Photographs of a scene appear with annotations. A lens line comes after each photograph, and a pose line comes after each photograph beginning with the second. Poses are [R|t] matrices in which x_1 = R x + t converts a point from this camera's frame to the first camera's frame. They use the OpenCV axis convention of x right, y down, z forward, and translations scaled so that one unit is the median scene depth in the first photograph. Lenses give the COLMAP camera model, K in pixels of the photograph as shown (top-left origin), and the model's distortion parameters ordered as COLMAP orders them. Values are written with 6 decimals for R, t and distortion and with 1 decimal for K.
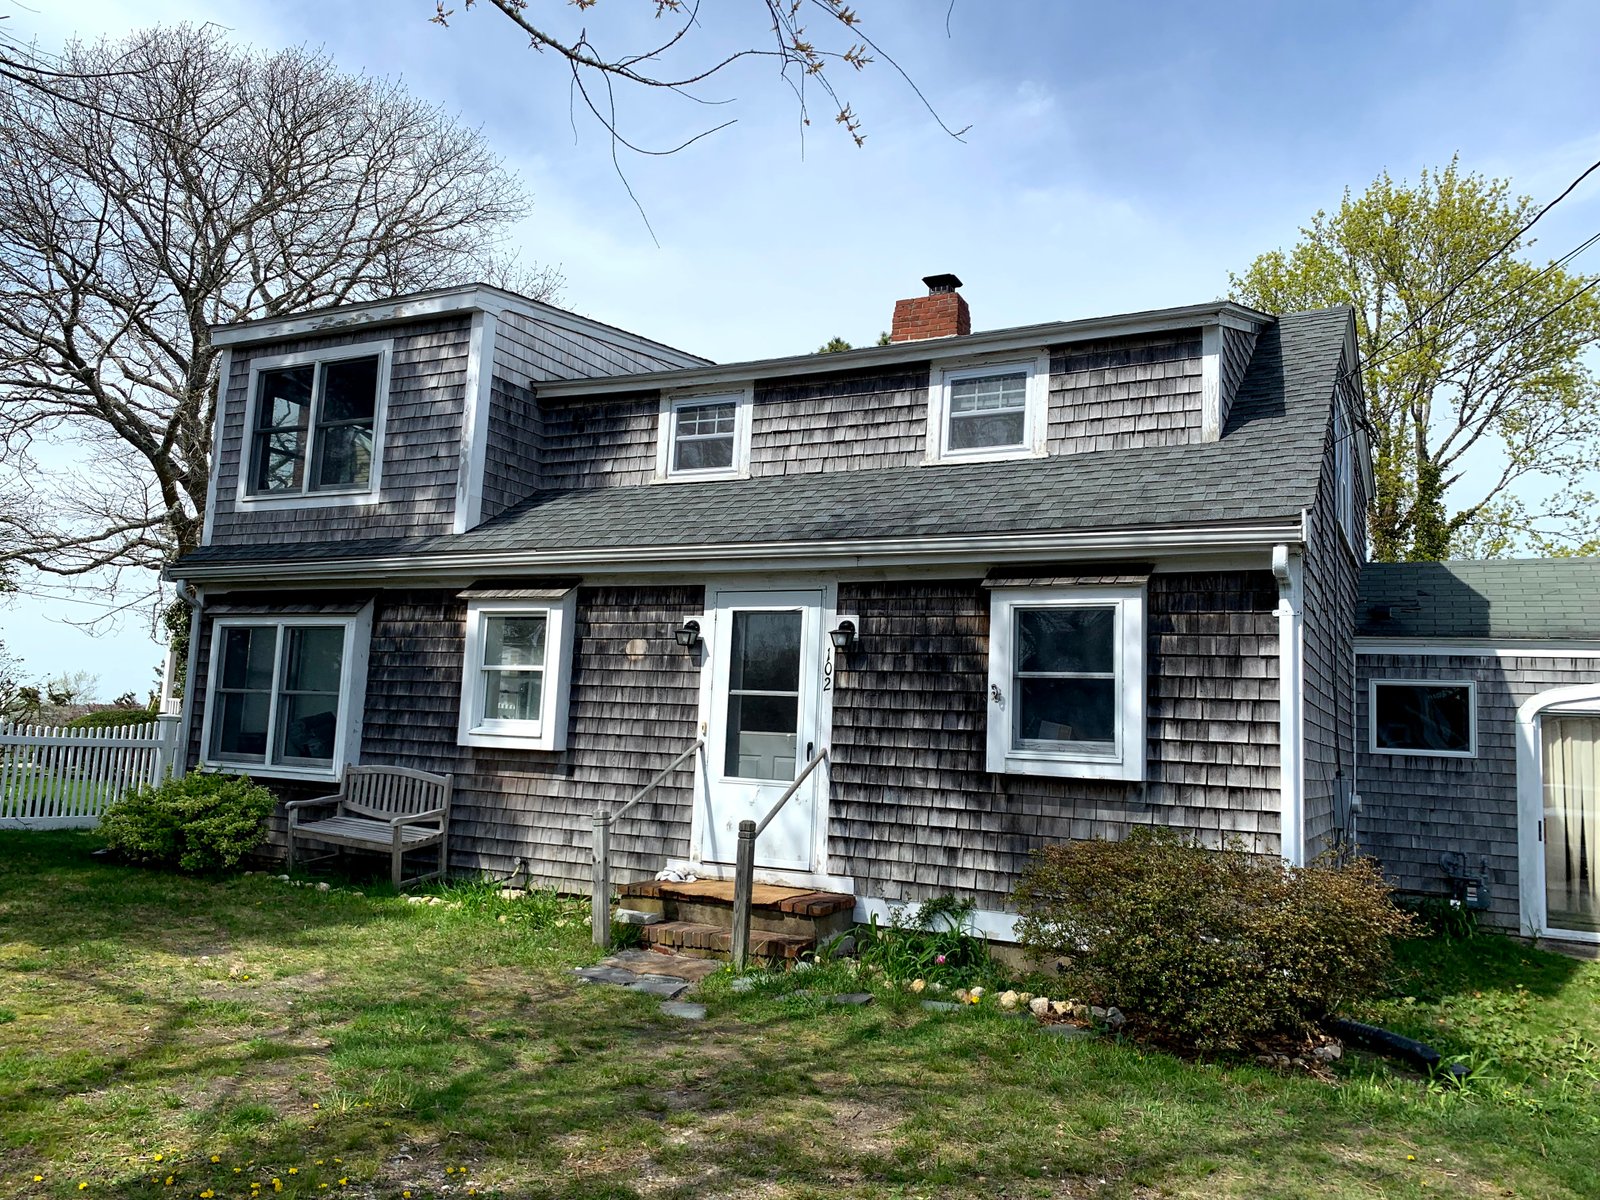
lens RADIAL K [[1160.3, 0, 800.0], [0, 1160.3, 600.0], [0, 0, 1]] dist [0.055571, -0.115993]
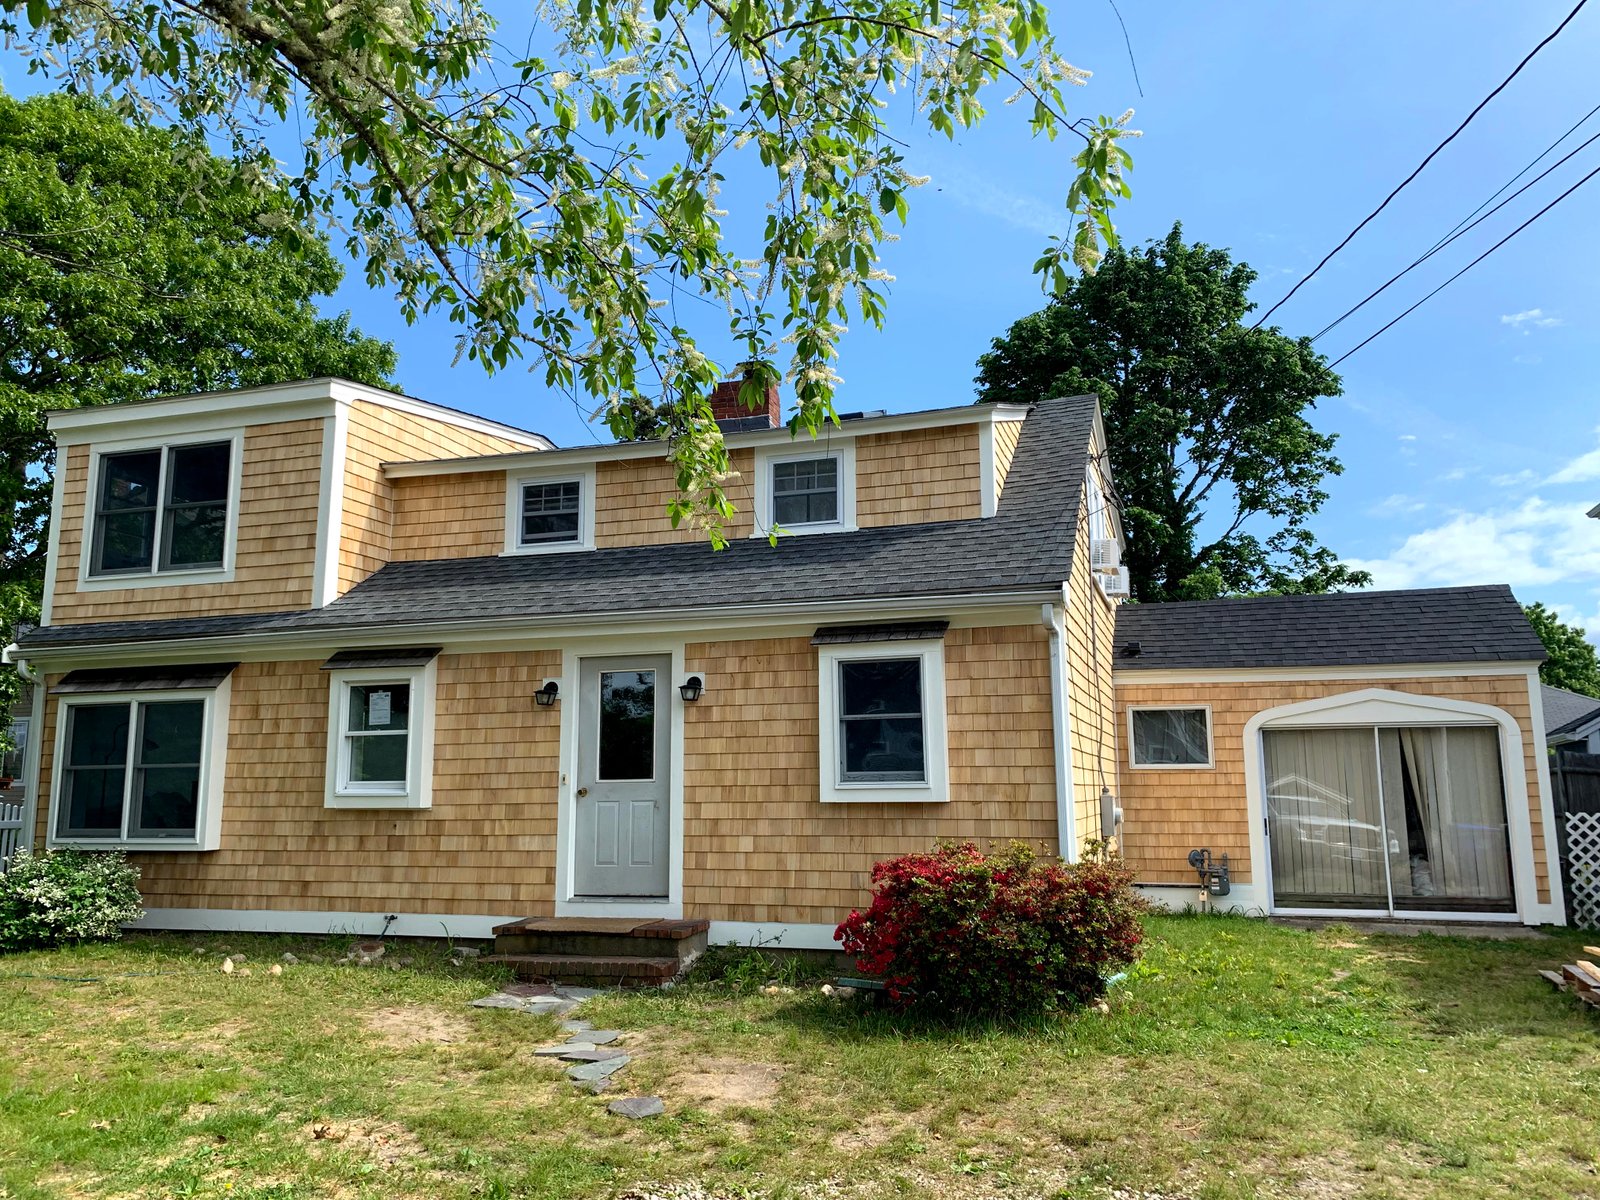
lens RADIAL K [[1160.3, 0, 800.0], [0, 1160.3, 600.0], [0, 0, 1]] dist [0.055571, -0.115993]
pose [[0.983969, -0.028787, 0.176002, -0.044986], [0.035269, 0.998806, -0.033814, -0.012466], [-0.174818, 0.039479, 0.983809, -0.120966]]
